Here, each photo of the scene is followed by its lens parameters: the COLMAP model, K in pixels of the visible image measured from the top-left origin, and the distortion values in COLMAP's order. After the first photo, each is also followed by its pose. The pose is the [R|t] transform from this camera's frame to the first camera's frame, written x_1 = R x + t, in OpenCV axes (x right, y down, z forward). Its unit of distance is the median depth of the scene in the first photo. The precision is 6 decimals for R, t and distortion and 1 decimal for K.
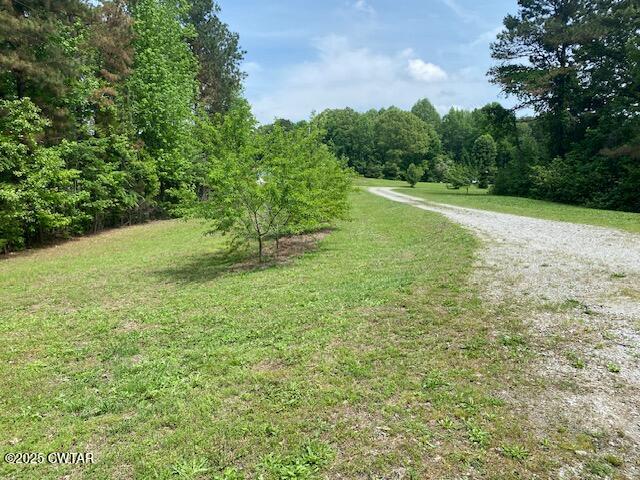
lens RADIAL K [[486.8, 0, 314.1], [0, 486.8, 235.8], [0, 0, 1]] dist [0.037311, -0.050808]
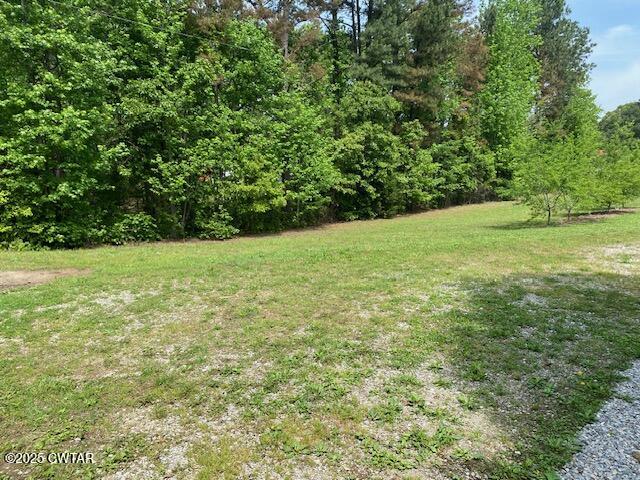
lens RADIAL K [[486.8, 0, 317.1], [0, 486.8, 233.6], [0, 0, 1]] dist [0.037311, -0.050808]
pose [[0.790502, 0.098833, -0.604432, 0.112862], [-0.081116, 0.995095, 0.056626, 0.019125], [0.607064, 0.004266, 0.794641, -0.325497]]
